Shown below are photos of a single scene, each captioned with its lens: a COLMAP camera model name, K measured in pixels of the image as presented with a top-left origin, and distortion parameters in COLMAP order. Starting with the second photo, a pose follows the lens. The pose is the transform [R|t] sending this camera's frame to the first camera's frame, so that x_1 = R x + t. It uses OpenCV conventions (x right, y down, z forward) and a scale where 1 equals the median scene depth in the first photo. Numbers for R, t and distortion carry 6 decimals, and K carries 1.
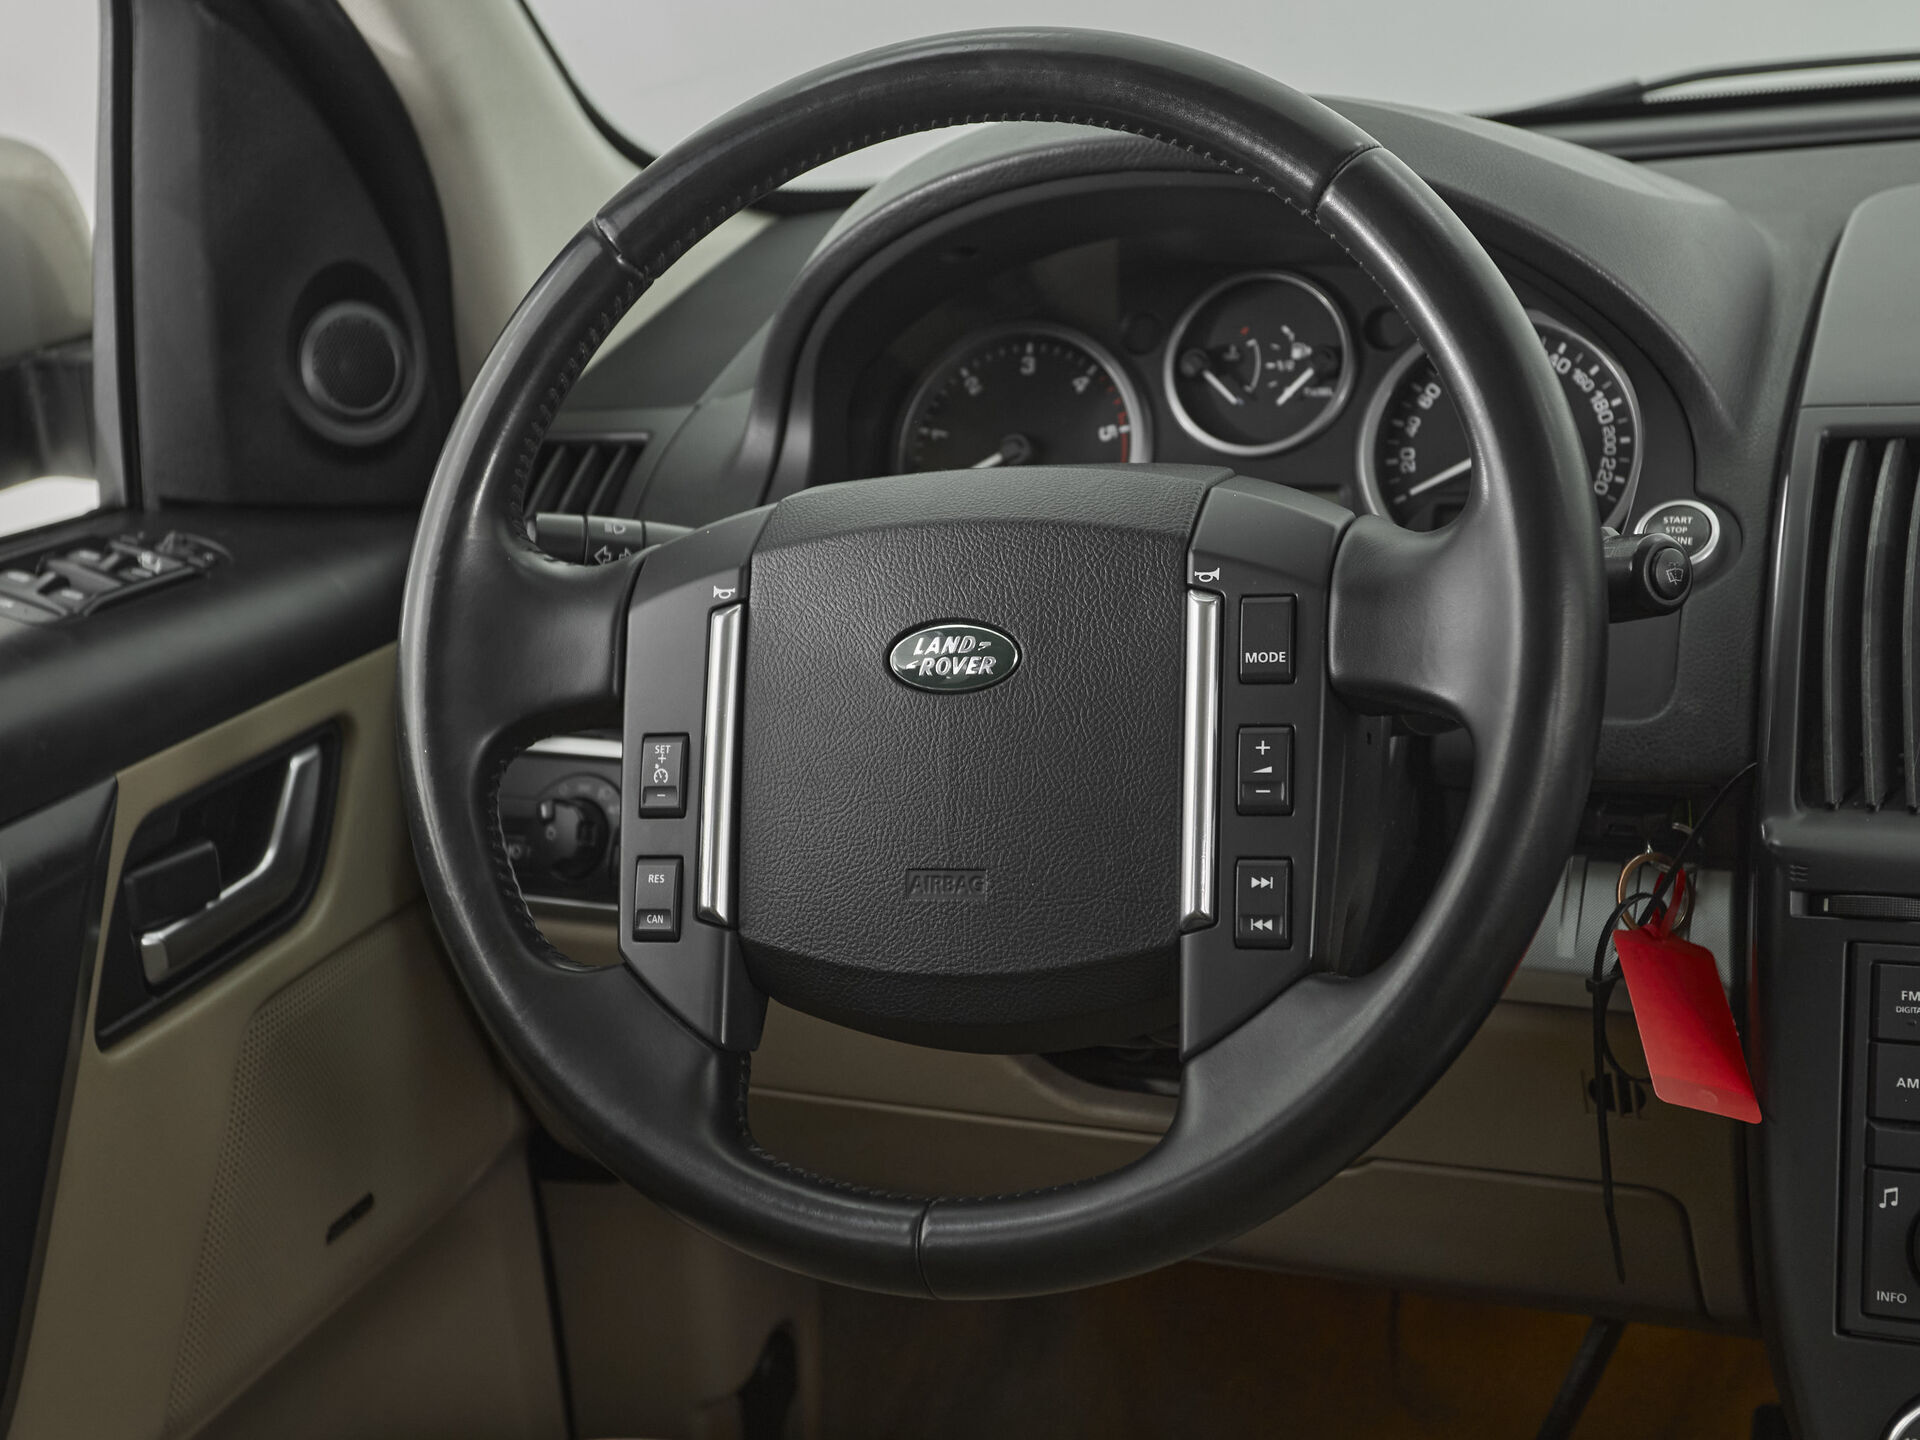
lens RADIAL K [[2961.9, 0, 963.6], [0, 2961.9, 668.3], [0, 0, 1]] dist [0.000351, 0.163866]
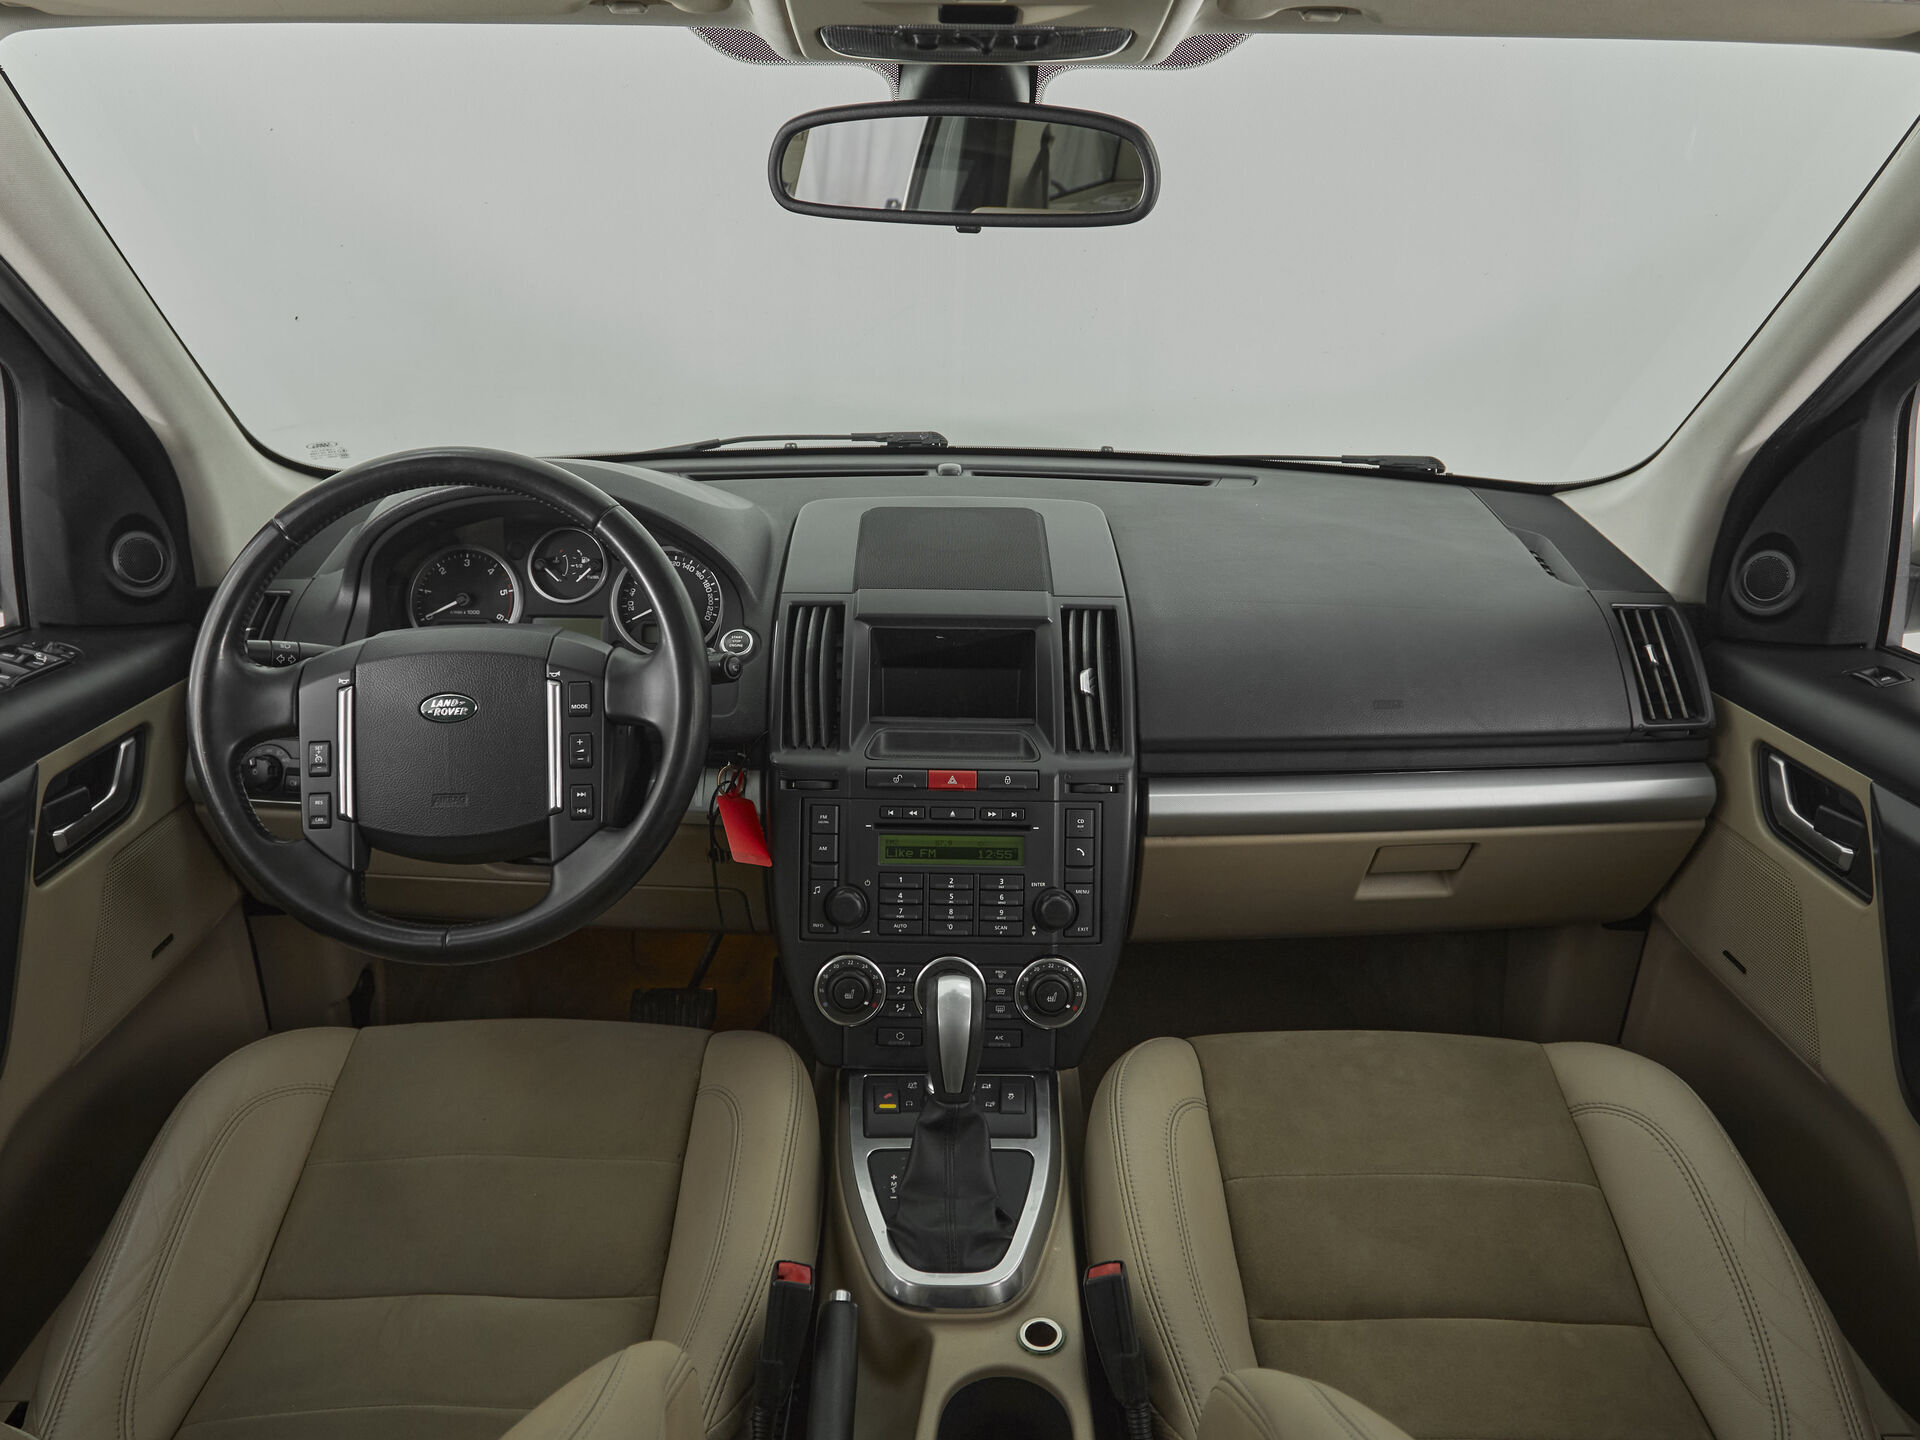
lens RADIAL K [[1290.2, 0, 925.1], [0, 1290.2, 727.4], [0, 0, 1]] dist [-0.002330, -0.000529]
pose [[0.929836, -0.039779, 0.365817, -0.026403], [0.010993, 0.996699, 0.080439, -0.064976], [-0.367809, -0.070773, 0.927204, -0.132244]]
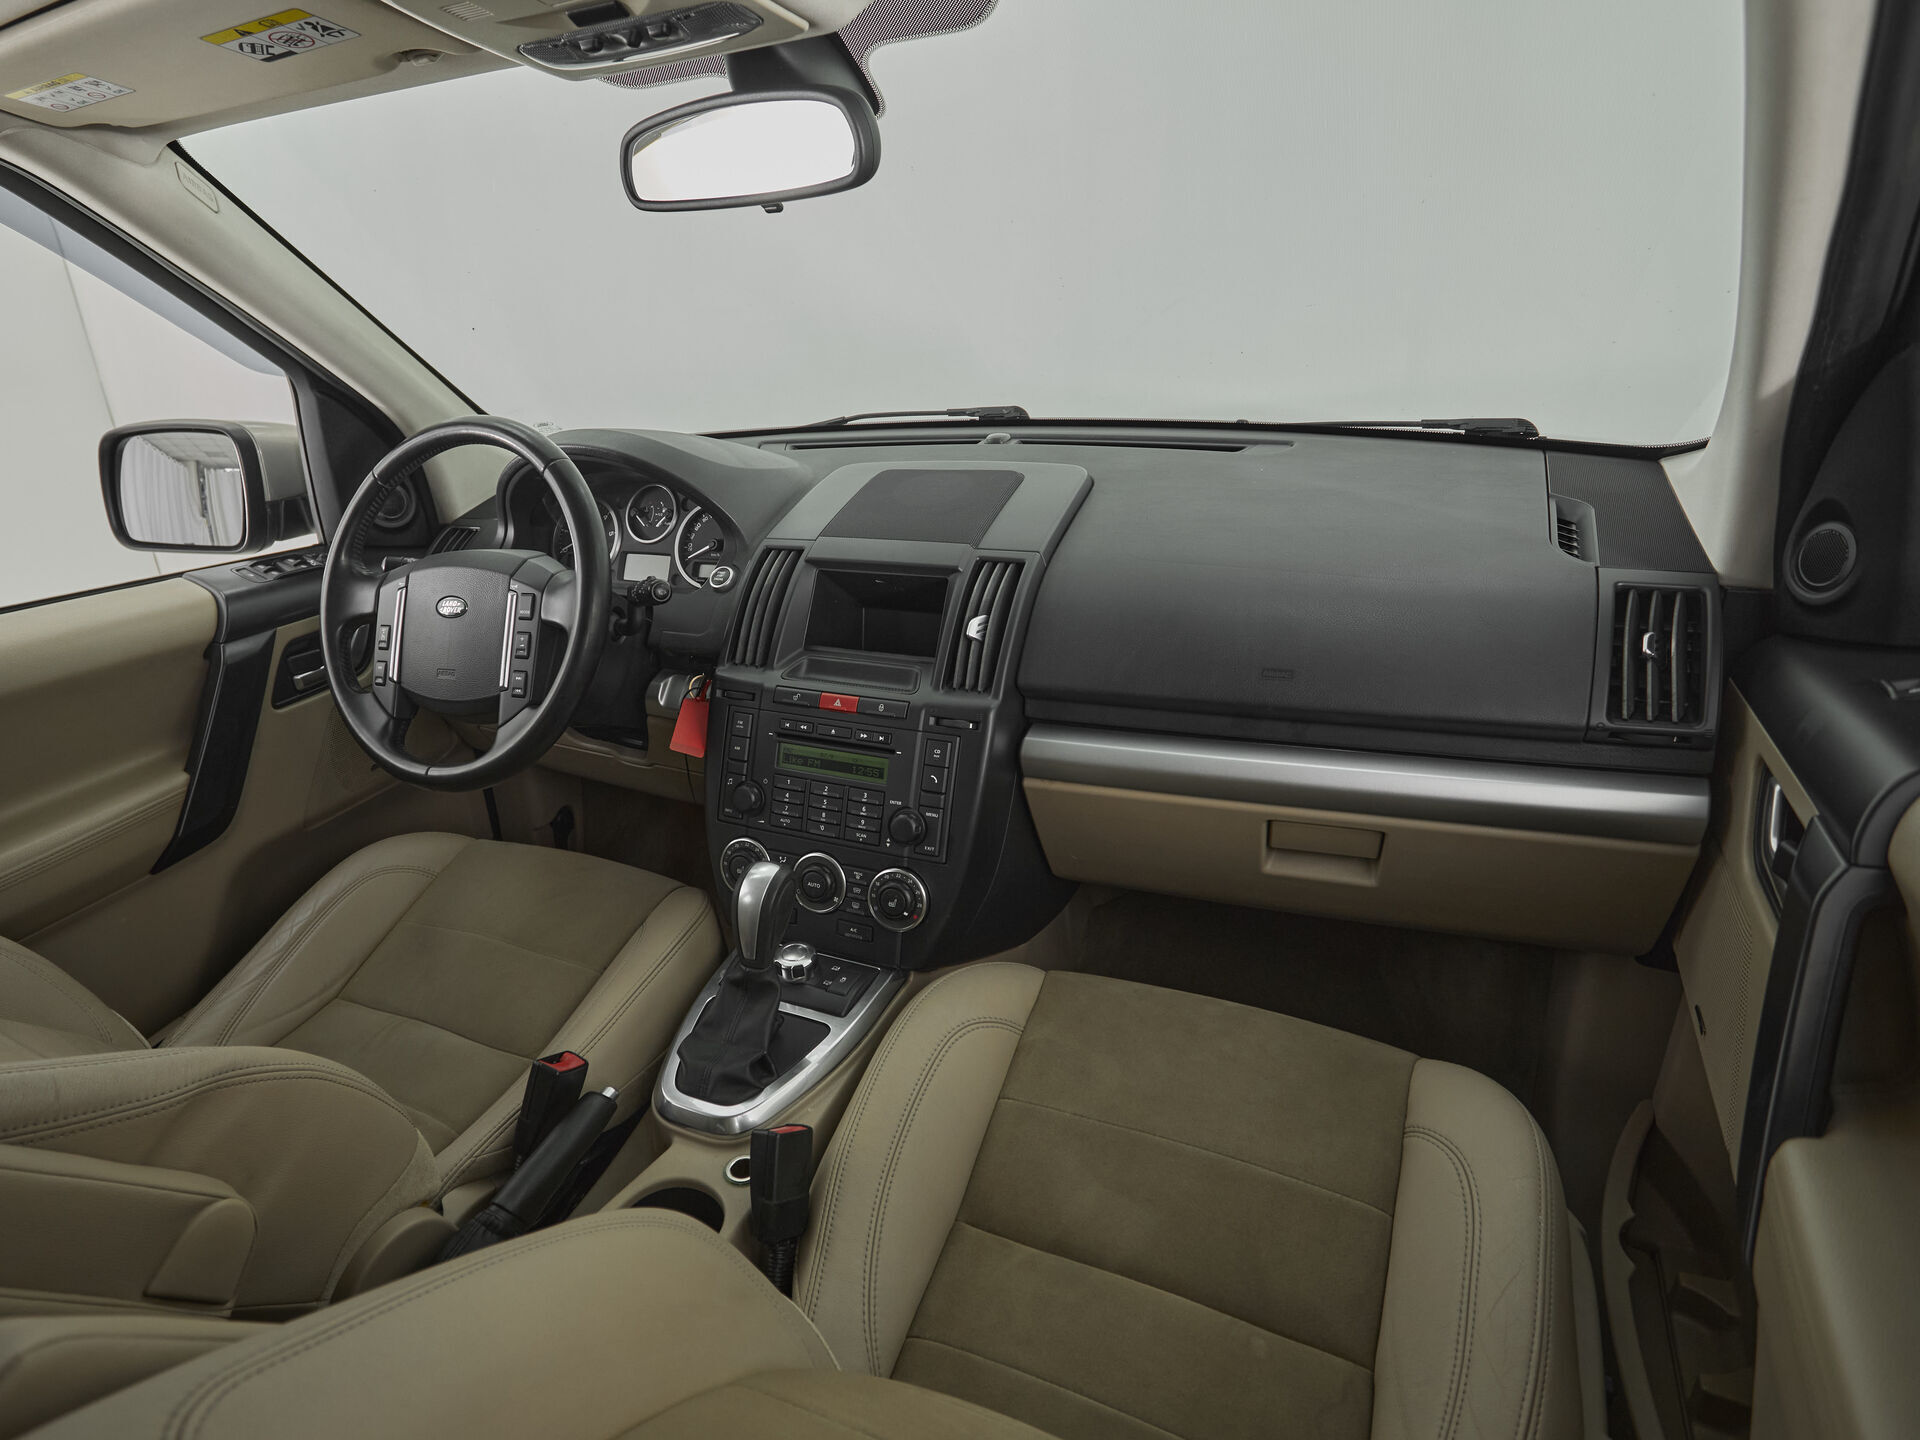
lens RADIAL K [[1073.2, 0, 826.0], [0, 1073.2, 737.1], [0, 0, 1]] dist [-0.001497, -0.000834]
pose [[0.993364, 0.058631, -0.098950, 0.515806], [-0.044681, 0.989460, 0.137738, -0.041657], [0.105983, -0.132403, 0.985514, -0.170579]]
